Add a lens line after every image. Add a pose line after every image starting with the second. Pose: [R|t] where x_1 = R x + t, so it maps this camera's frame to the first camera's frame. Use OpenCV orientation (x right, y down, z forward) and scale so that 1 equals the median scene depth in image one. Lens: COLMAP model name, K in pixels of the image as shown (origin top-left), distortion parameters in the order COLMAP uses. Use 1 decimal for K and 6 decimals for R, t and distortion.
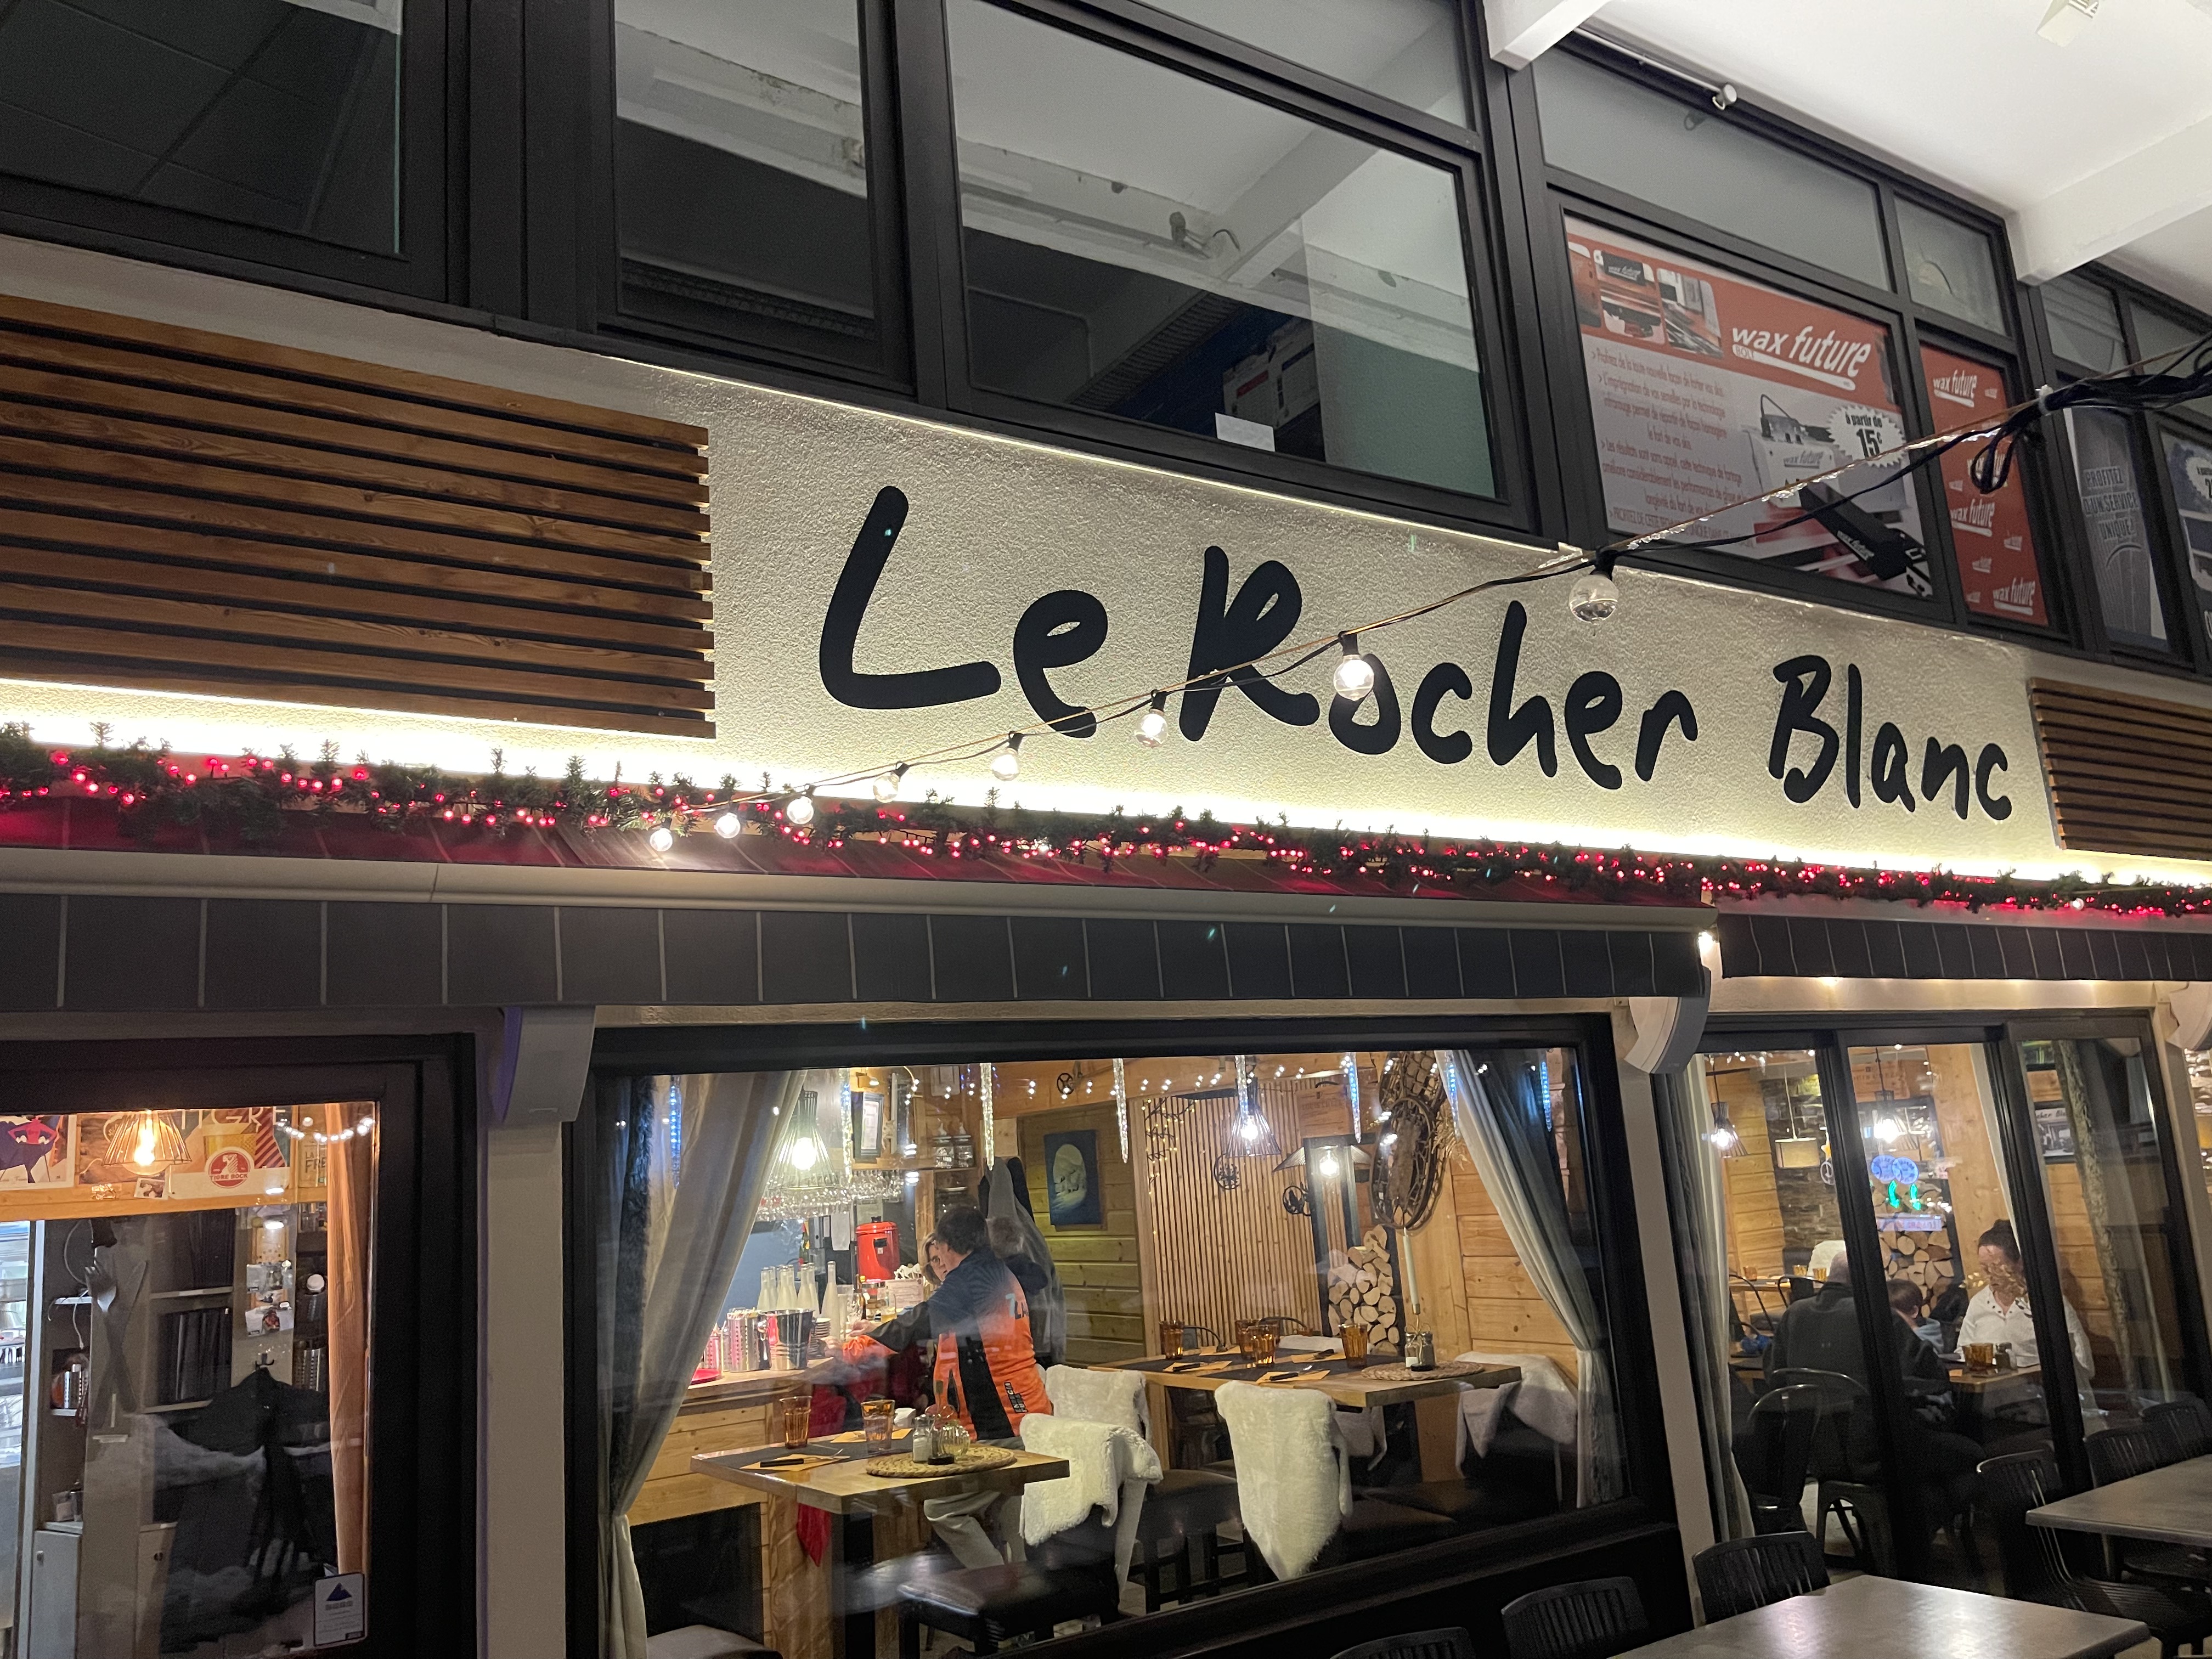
lens RADIAL K [[1645.7, 0, 1106.0], [0, 1645.7, 829.5], [0, 0, 1]] dist [0.066446, -0.001971]
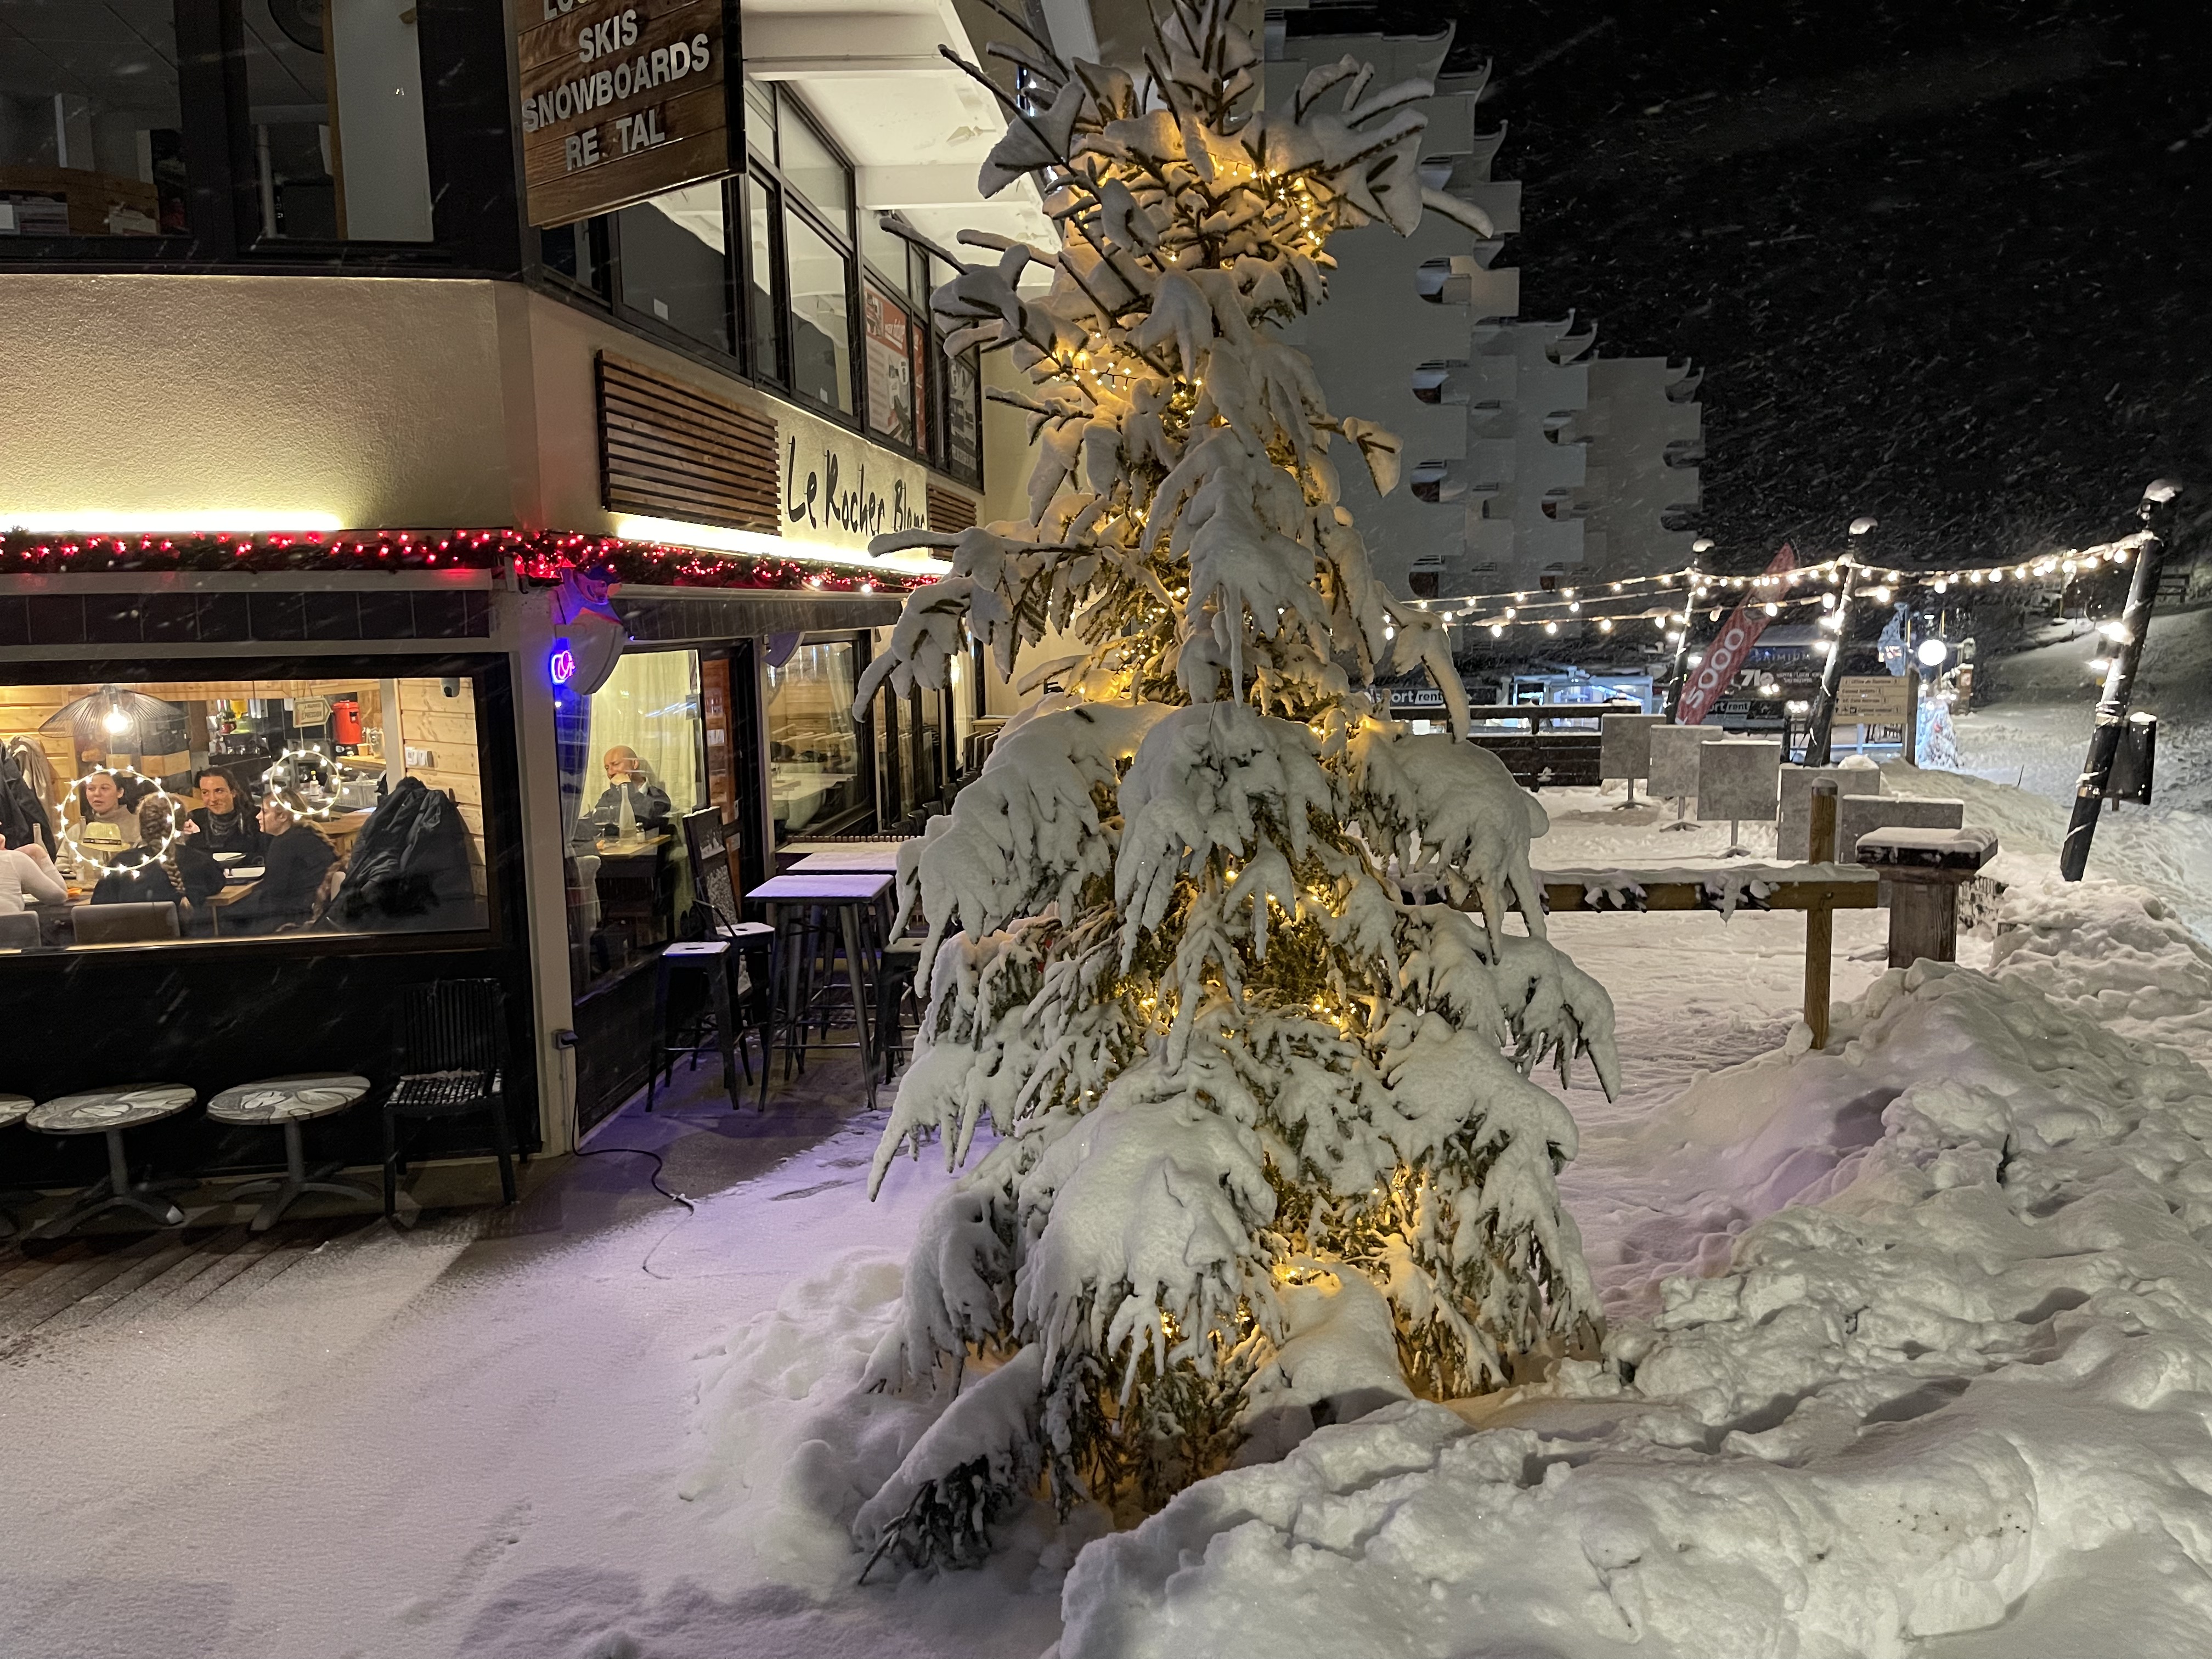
lens RADIAL K [[1645.7, 0, 1106.0], [0, 1645.7, 829.5], [0, 0, 1]] dist [0.066446, -0.001971]
pose [[0.613289, -0.037641, 0.788961, -1.337184], [-0.187774, 0.963279, 0.191921, -0.136518], [-0.767214, -0.265850, 0.583701, -0.777028]]
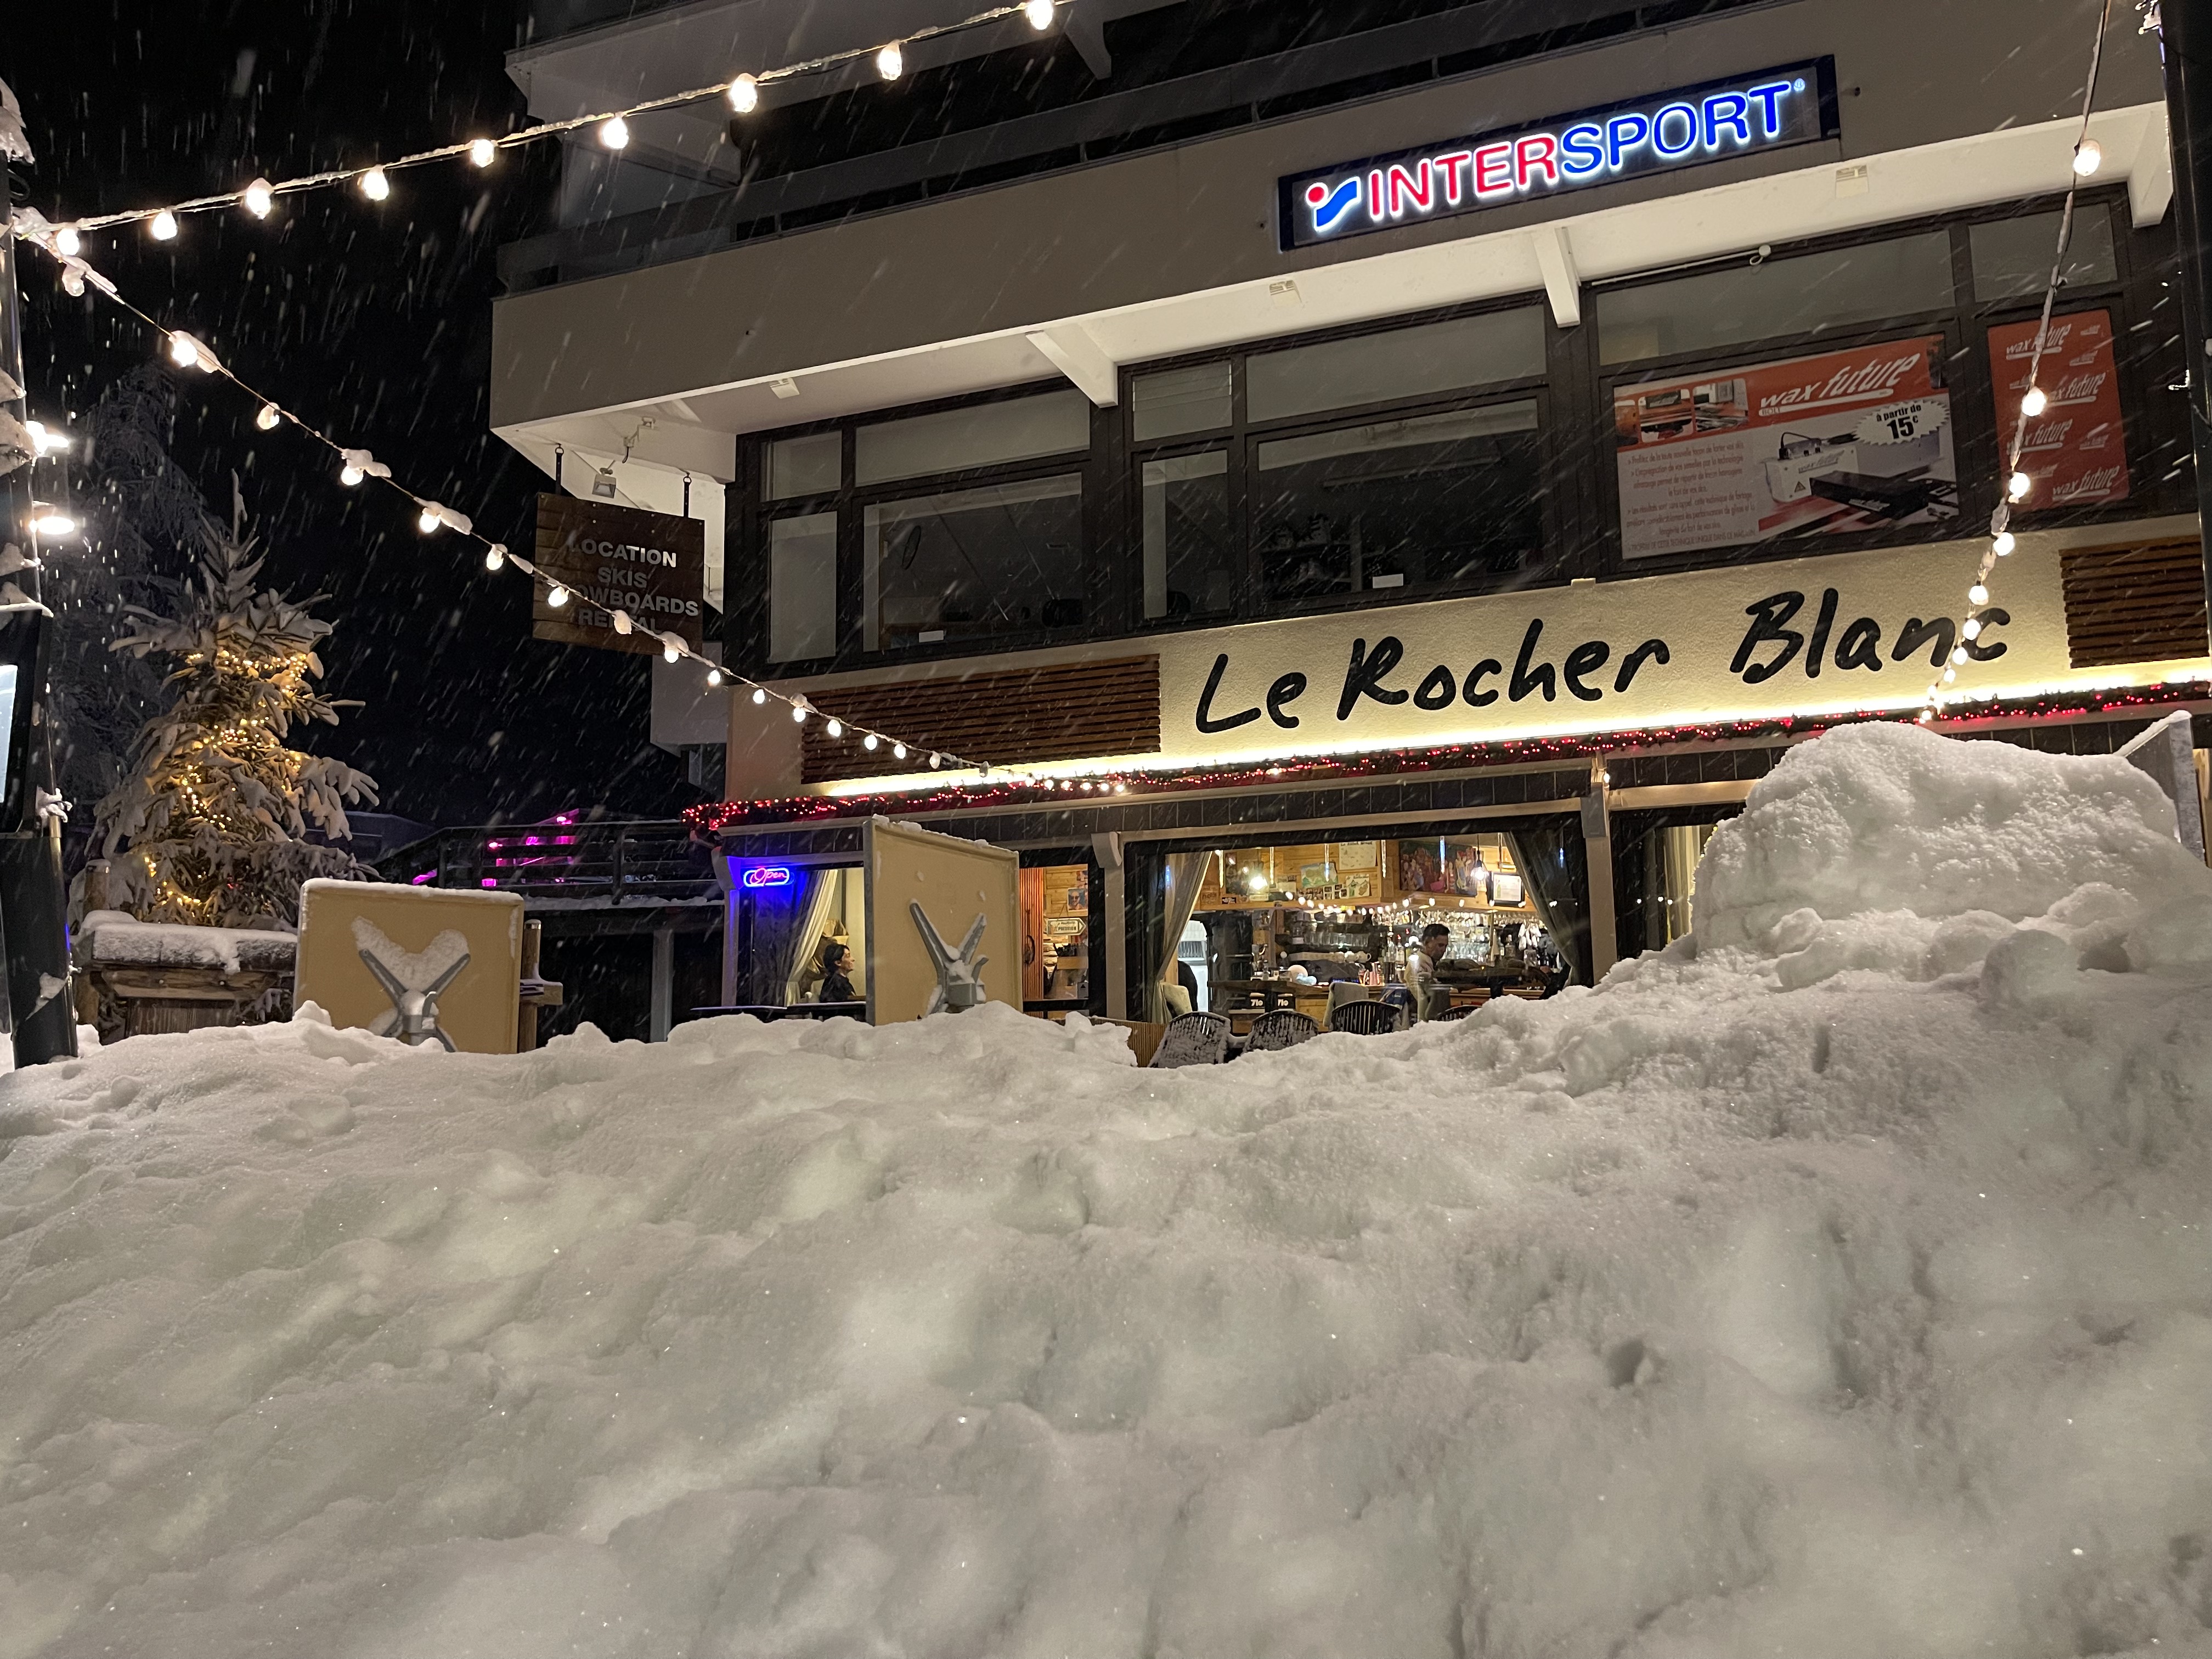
lens RADIAL K [[1645.7, 0, 1106.0], [0, 1645.7, 829.5], [0, 0, 1]] dist [0.066446, -0.001971]
pose [[0.572193, -0.063146, -0.817684, 1.440373], [0.130613, 0.991322, 0.014843, 0.021211], [0.809652, -0.115293, 0.575475, -0.597169]]
